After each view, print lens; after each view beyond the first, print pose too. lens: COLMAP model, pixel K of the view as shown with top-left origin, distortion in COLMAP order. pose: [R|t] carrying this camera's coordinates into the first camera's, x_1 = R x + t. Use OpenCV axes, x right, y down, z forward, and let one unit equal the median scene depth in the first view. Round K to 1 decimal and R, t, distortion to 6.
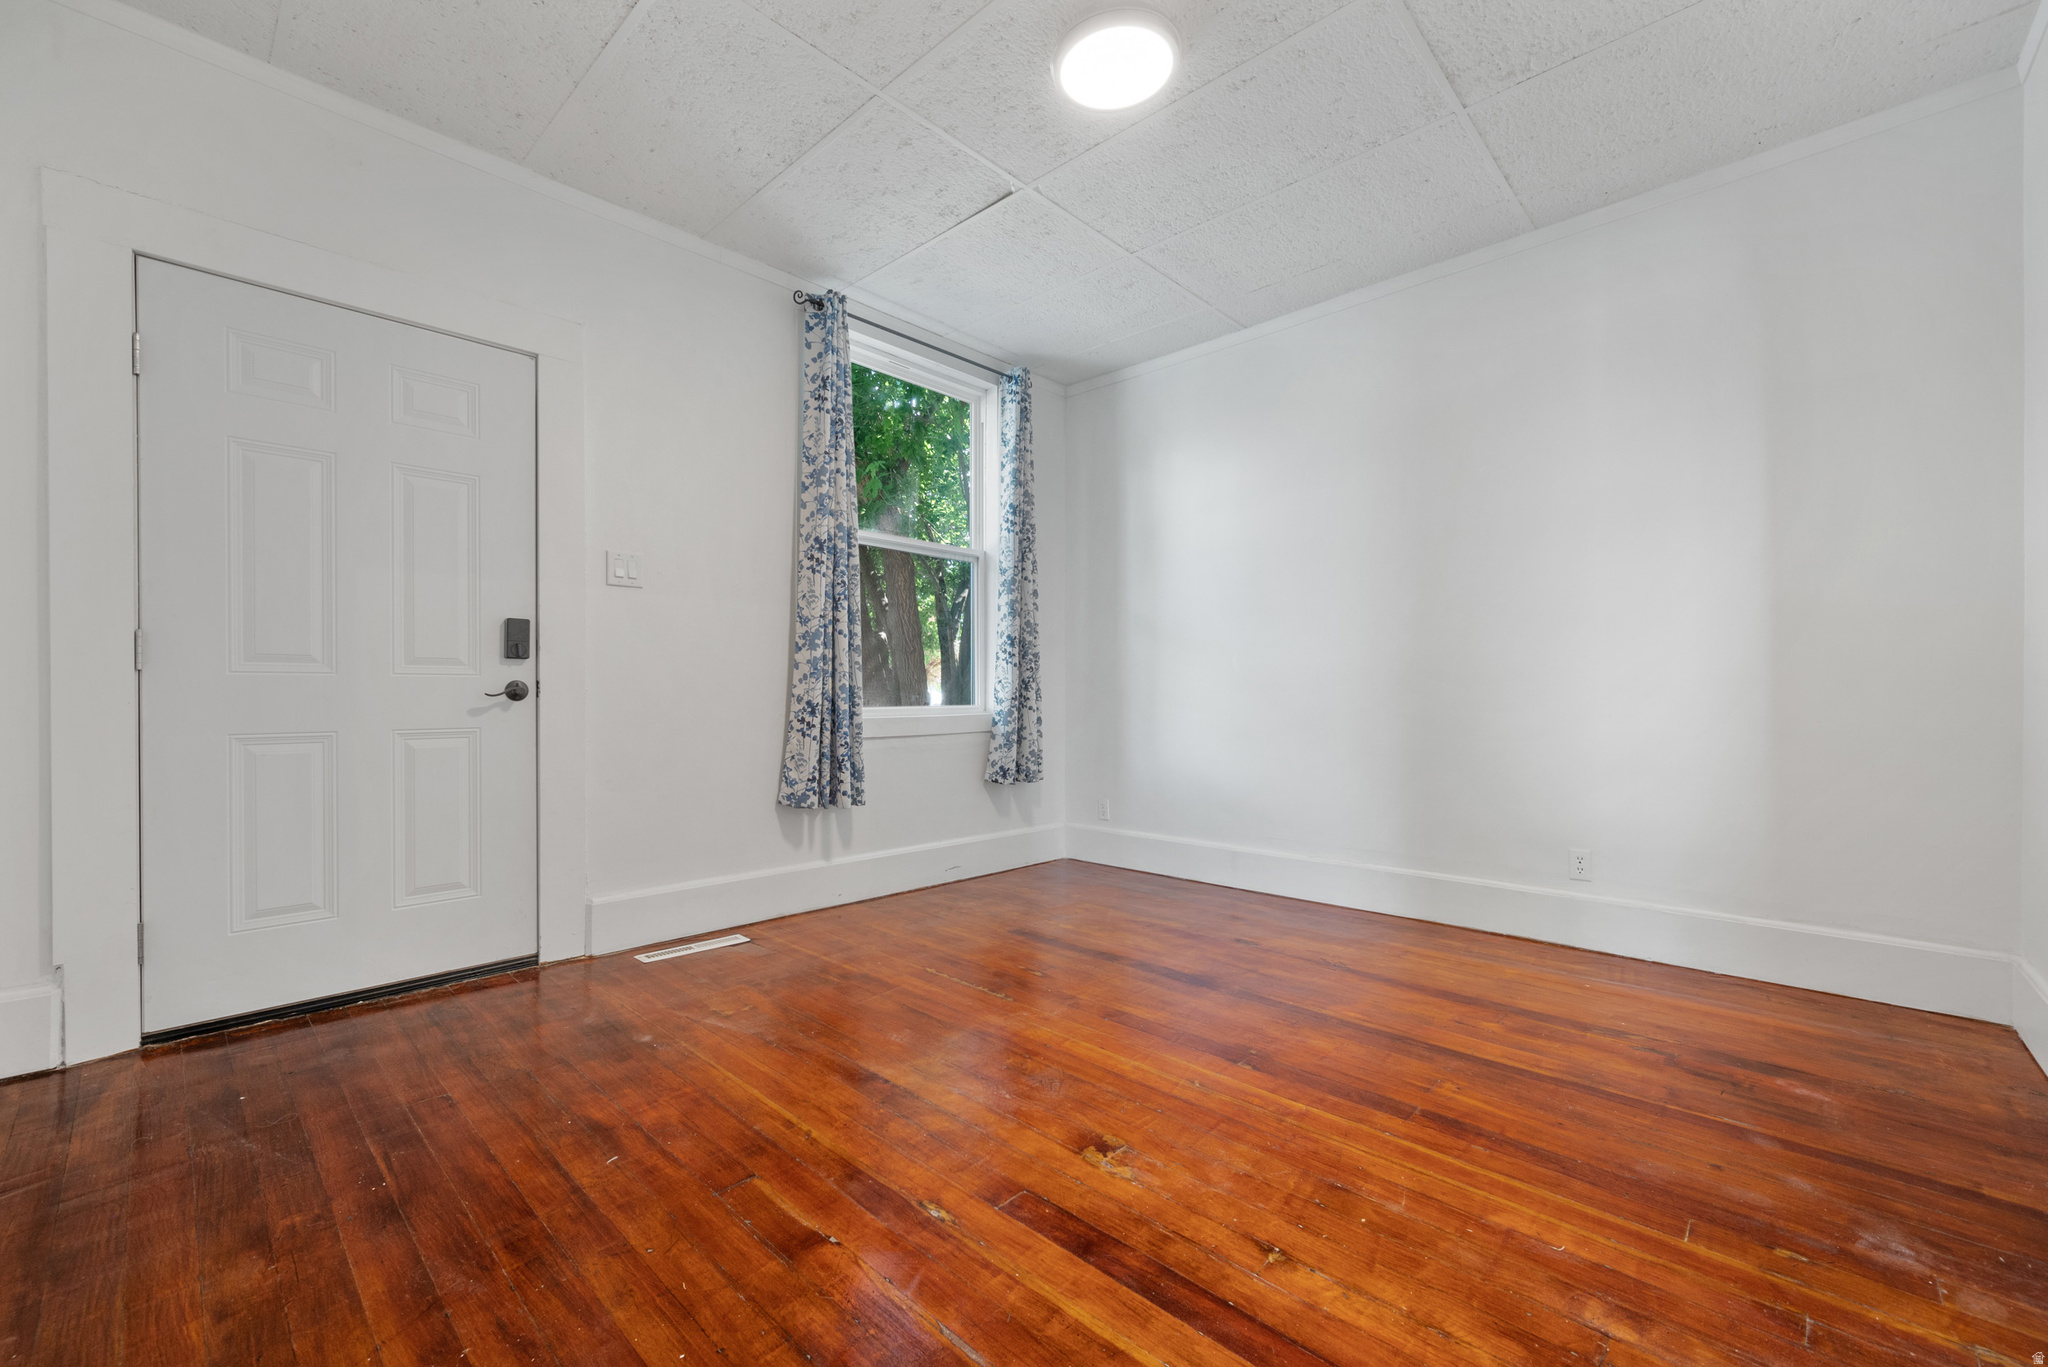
lens RADIAL K [[821.7, 0, 1027.7], [0, 821.7, 693.1], [0, 0, 1]] dist [-0.001272, -0.000099]
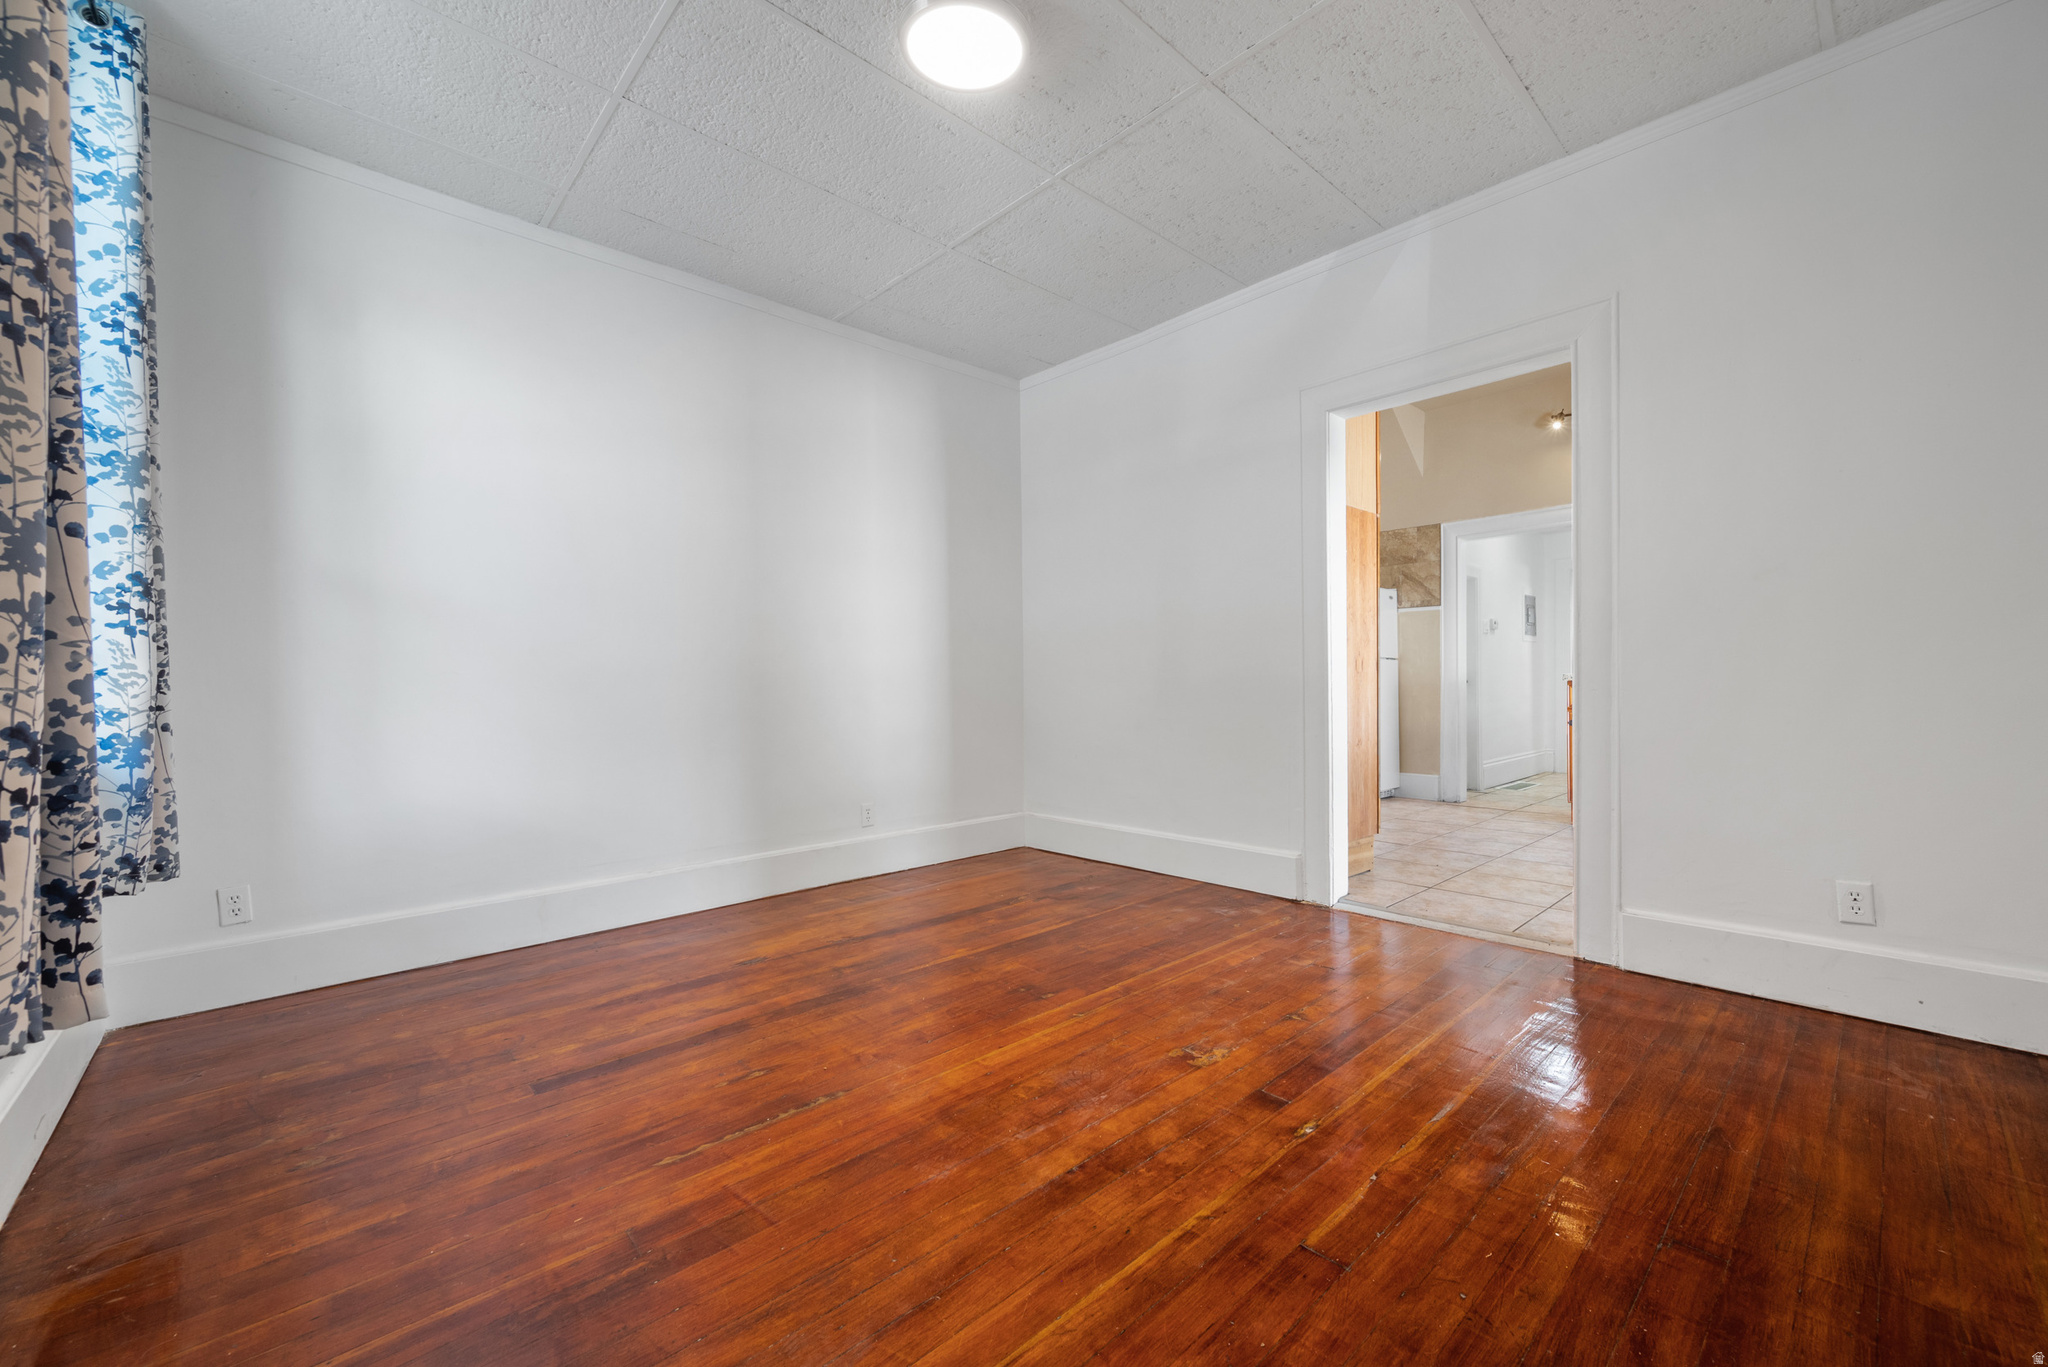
lens RADIAL K [[821.7, 0, 1027.7], [0, 821.7, 693.1], [0, 0, 1]] dist [-0.001272, -0.000099]
pose [[0.058618, -0.013599, 0.998188, -1.133138], [0.010270, 0.999863, 0.013019, -0.006441], [-0.998228, 0.009488, 0.058749, 1.160044]]
